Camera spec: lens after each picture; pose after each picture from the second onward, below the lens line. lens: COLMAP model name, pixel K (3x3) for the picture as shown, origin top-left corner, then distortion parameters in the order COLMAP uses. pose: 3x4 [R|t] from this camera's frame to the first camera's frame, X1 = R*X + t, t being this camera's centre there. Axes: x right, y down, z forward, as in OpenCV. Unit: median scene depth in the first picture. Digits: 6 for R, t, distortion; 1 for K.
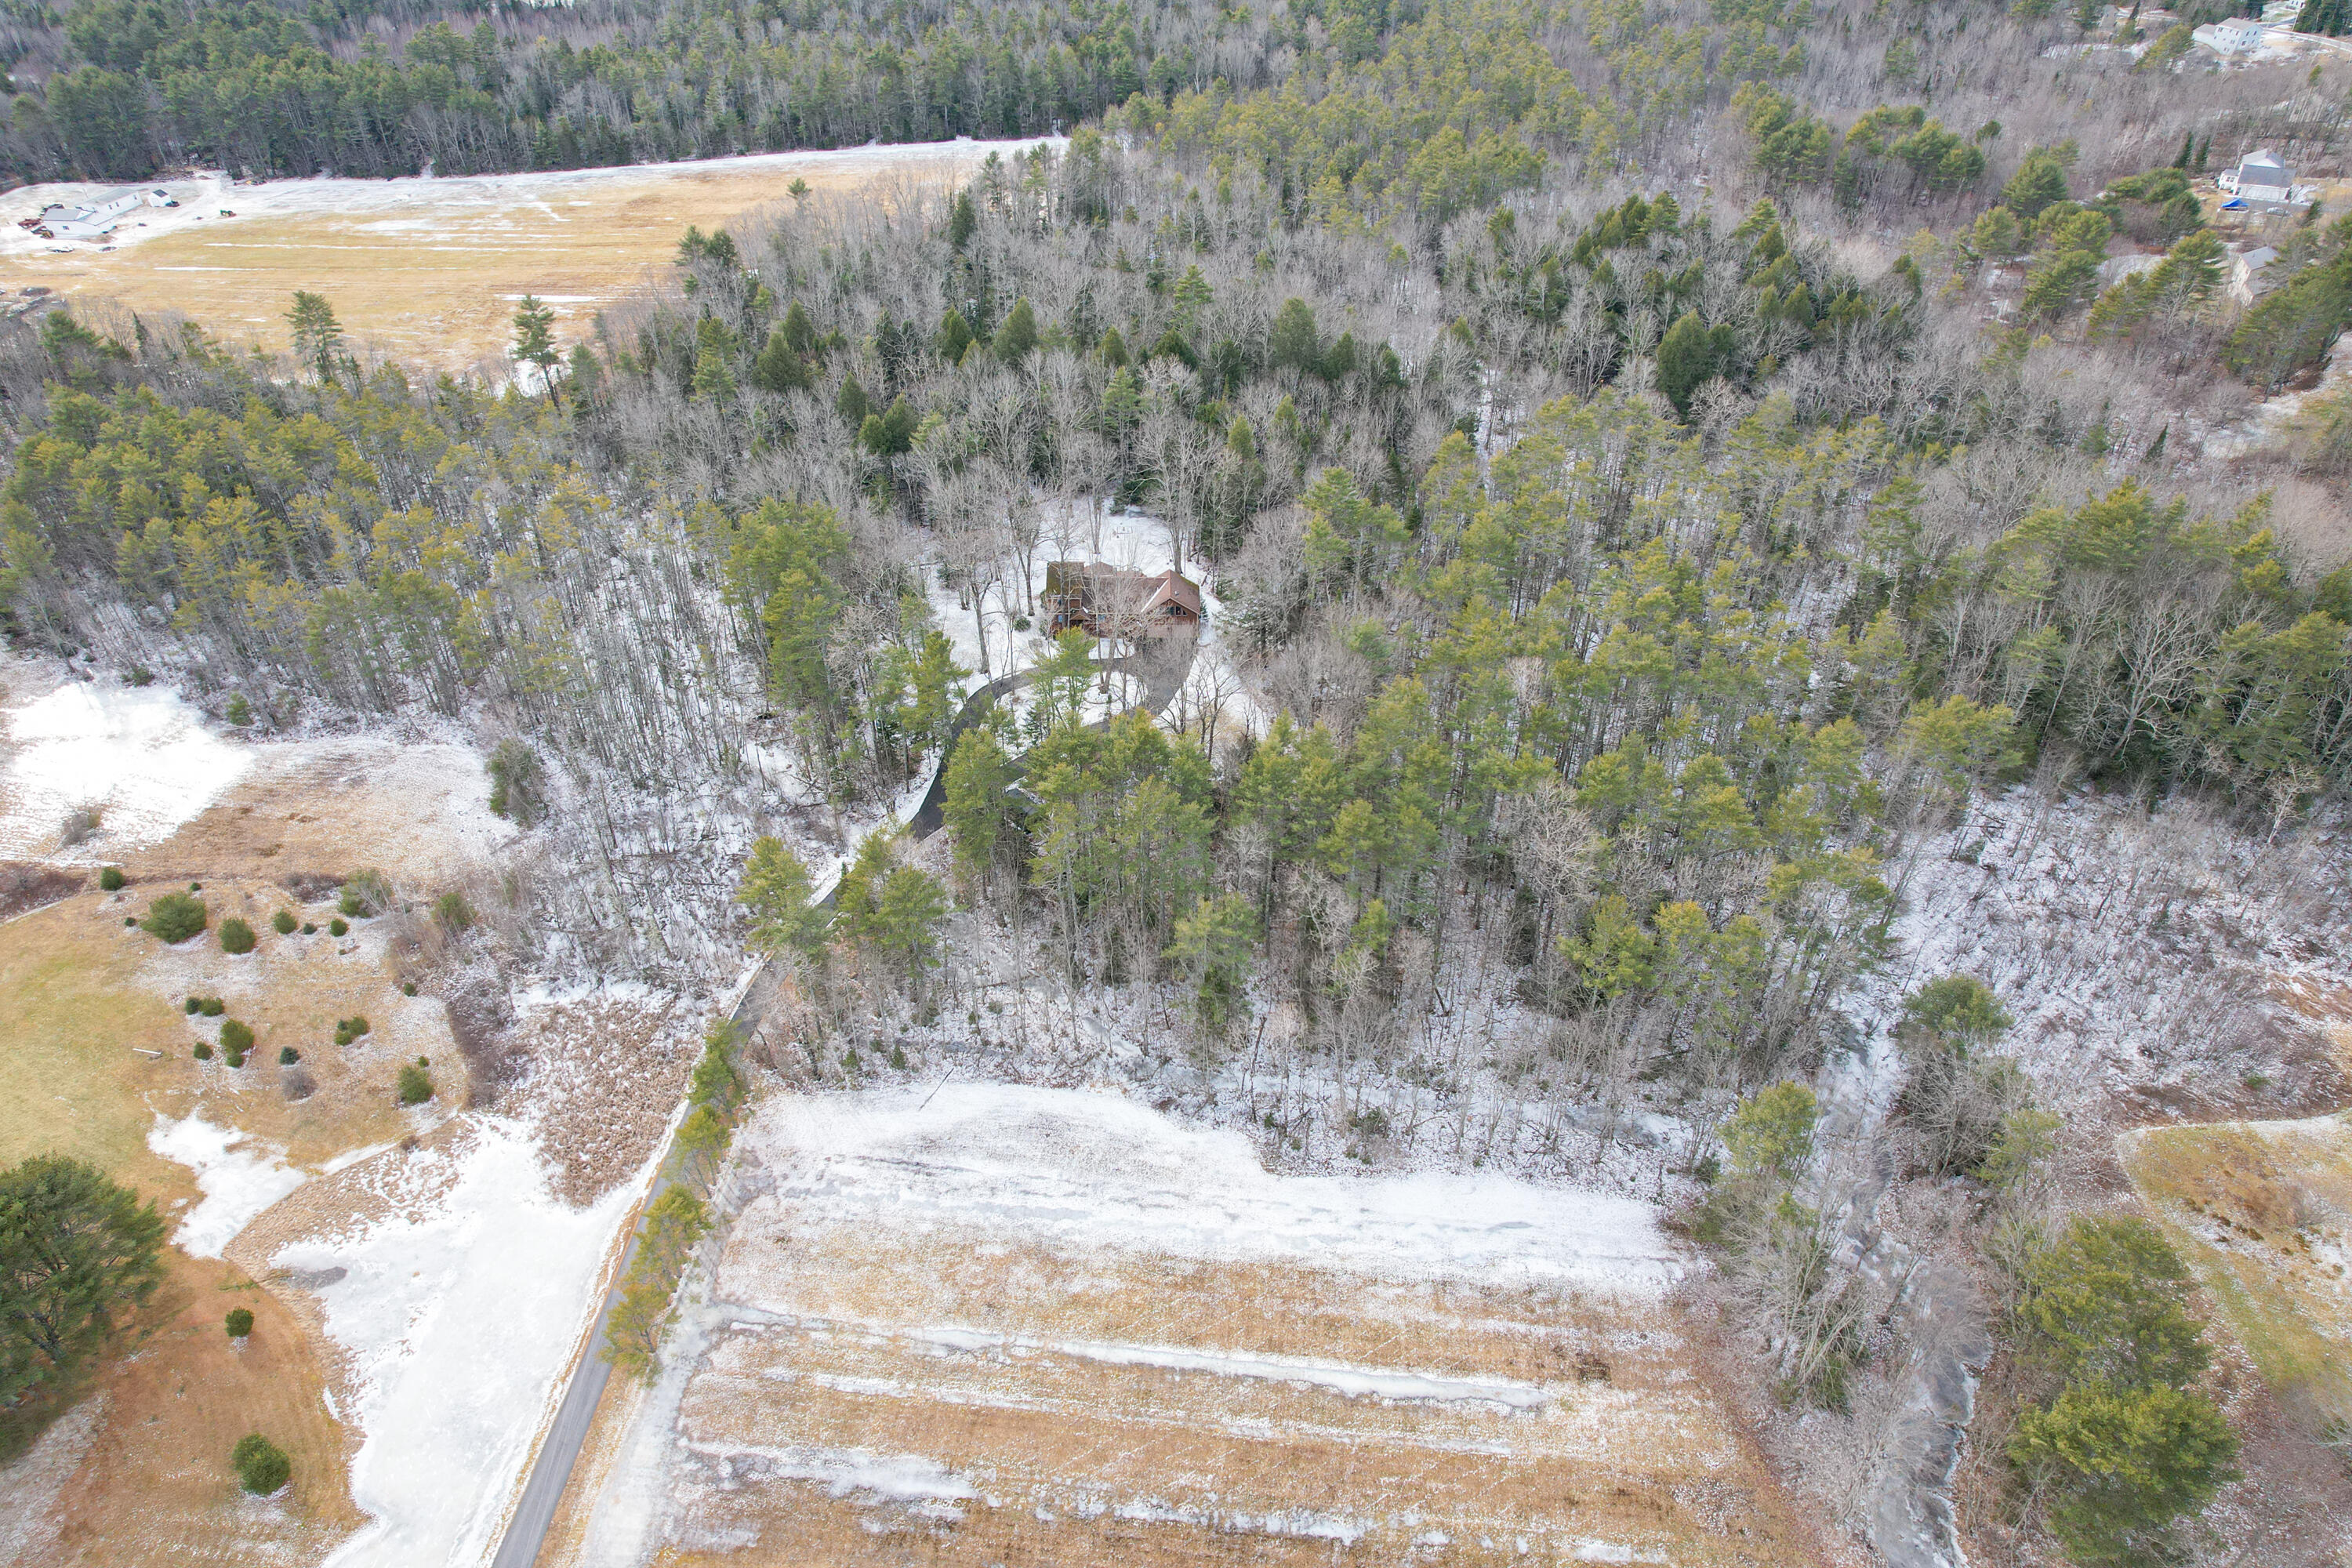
lens RADIAL K [[1510.5, 0, 1176.0], [0, 1510.5, 784.0], [0, 0, 1]] dist [-0.091129, 0.081572]
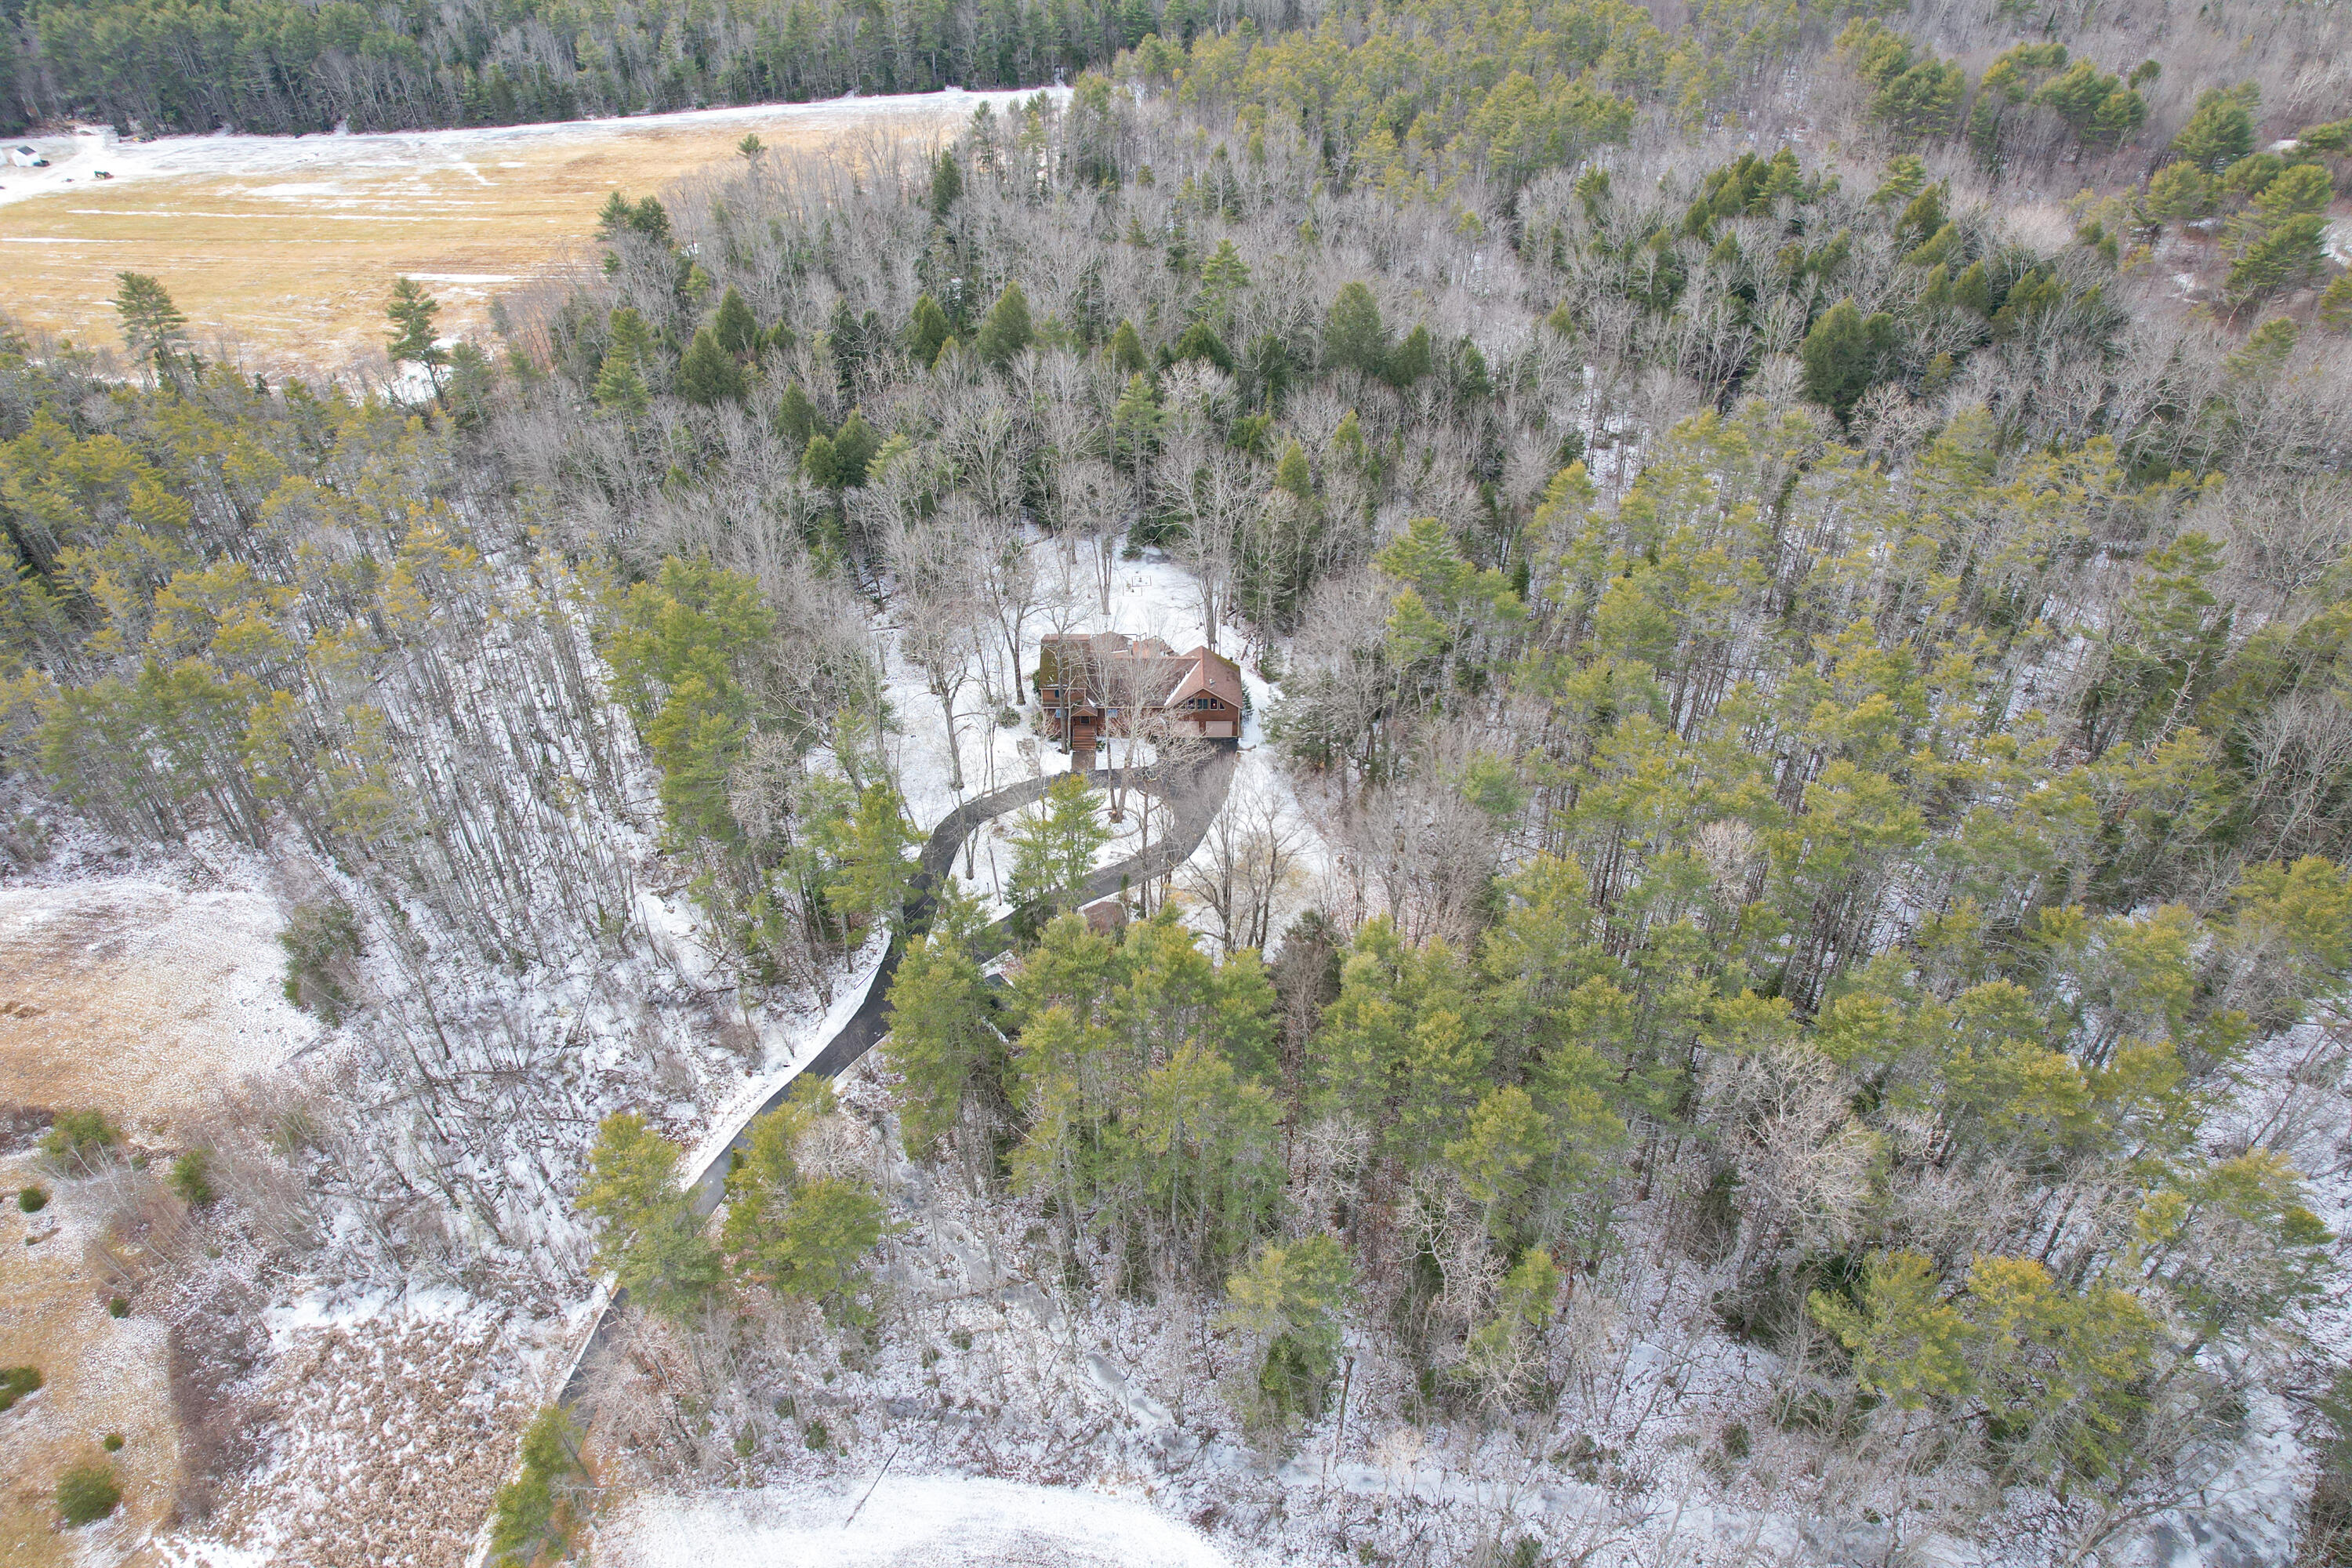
lens RADIAL K [[1510.5, 0, 1176.0], [0, 1510.5, 784.0], [0, 0, 1]] dist [-0.091129, 0.081572]
pose [[0.999982, -0.000111, -0.006035, -0.010565], [0.000253, 0.999723, 0.023527, -0.075891], [0.006031, -0.023528, 0.999705, 0.196786]]
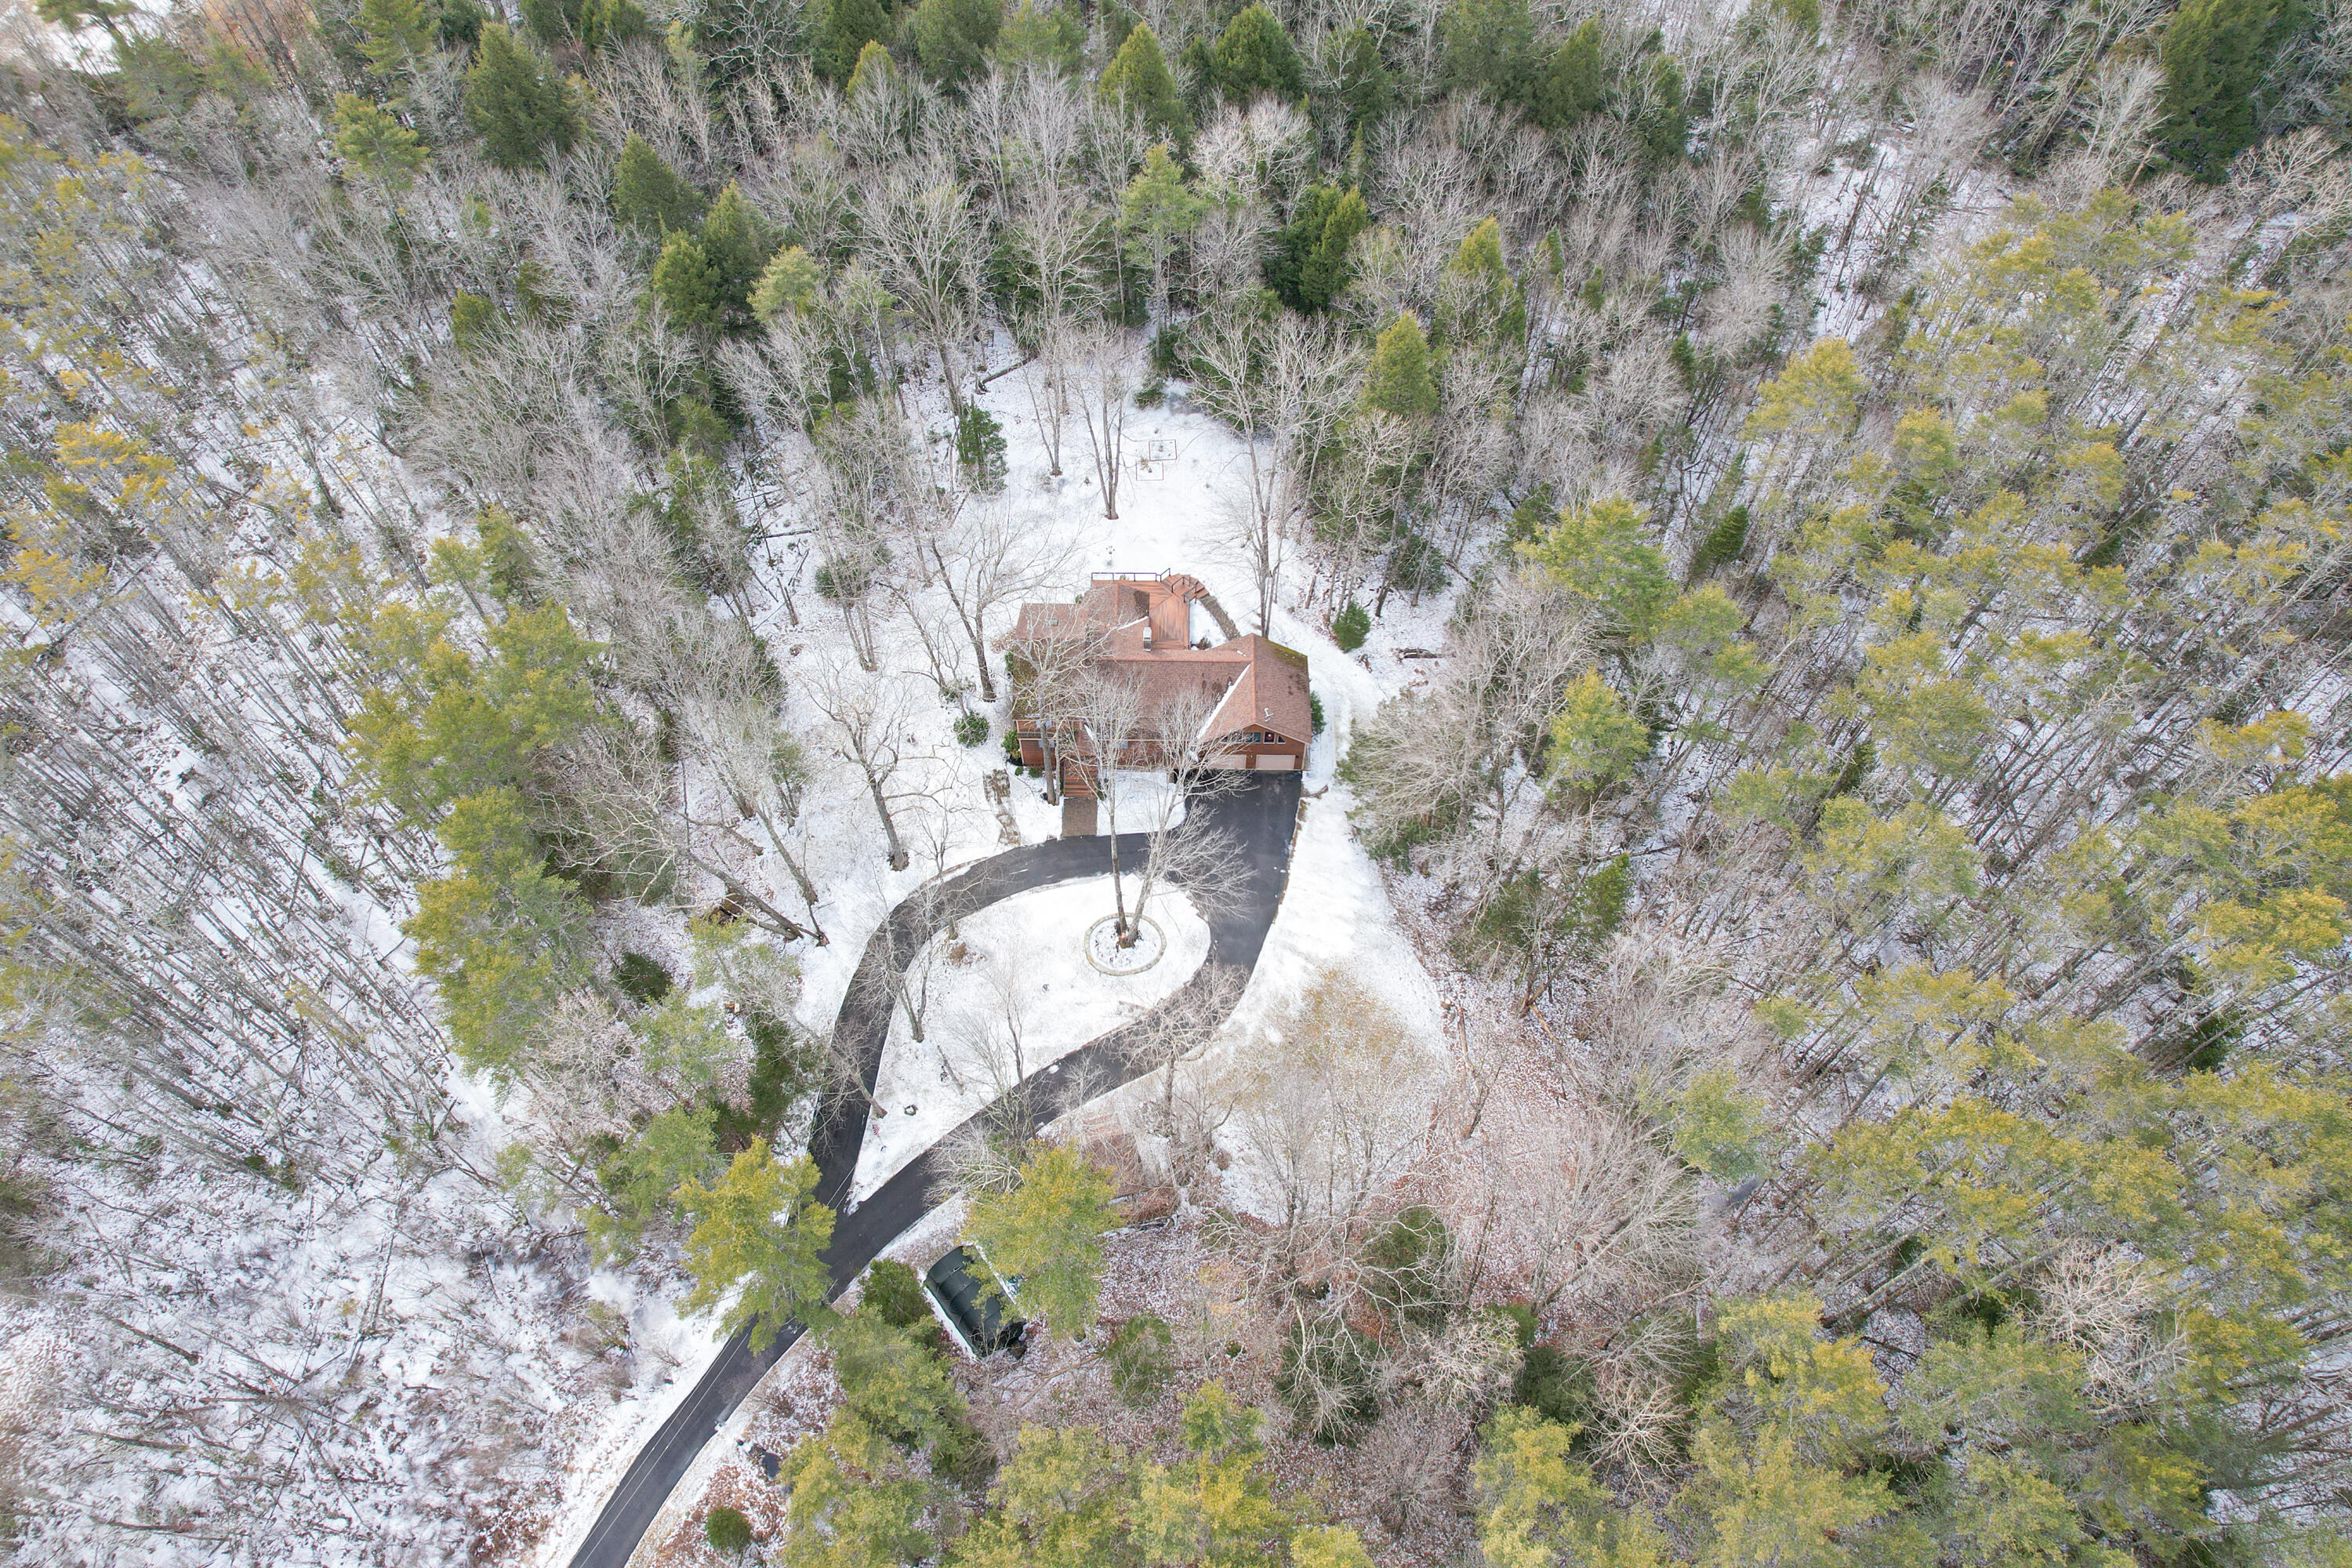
lens RADIAL K [[1510.5, 0, 1176.0], [0, 1510.5, 784.0], [0, 0, 1]] dist [-0.091129, 0.081572]
pose [[0.999836, 0.013062, -0.012518, -0.019573], [-0.007722, 0.933829, 0.357636, -0.232931], [0.016361, -0.357481, 0.933777, 0.417565]]
